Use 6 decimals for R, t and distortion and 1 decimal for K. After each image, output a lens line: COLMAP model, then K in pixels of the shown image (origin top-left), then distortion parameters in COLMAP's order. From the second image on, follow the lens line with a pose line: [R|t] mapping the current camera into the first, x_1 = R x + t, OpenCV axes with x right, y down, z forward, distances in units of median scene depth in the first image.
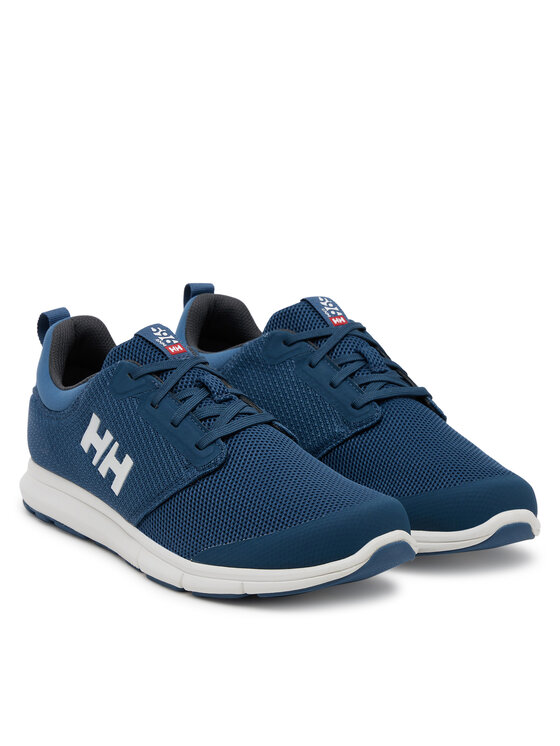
lens RADIAL K [[2196.8, 0, 280.0], [0, 2196.8, 373.0], [0, 0, 1]] dist [-0.008321, 0.000000]
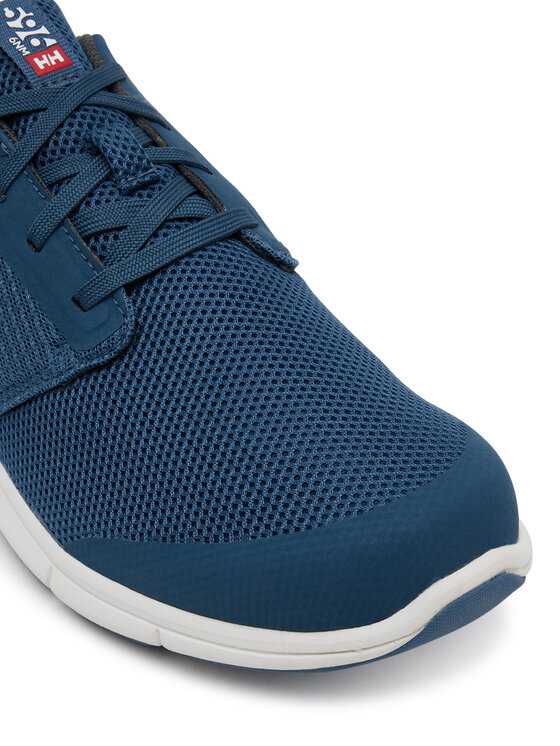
lens RADIAL K [[1111.7, 0, 279.5], [0, 1111.7, 372.8], [0, 0, 1]] dist [-0.110510, 0.000000]
pose [[0.997106, 0.042909, -0.062758, 0.021928], [-0.007618, 0.877732, 0.479091, -0.068116], [0.075643, -0.477226, 0.875519, 0.773445]]
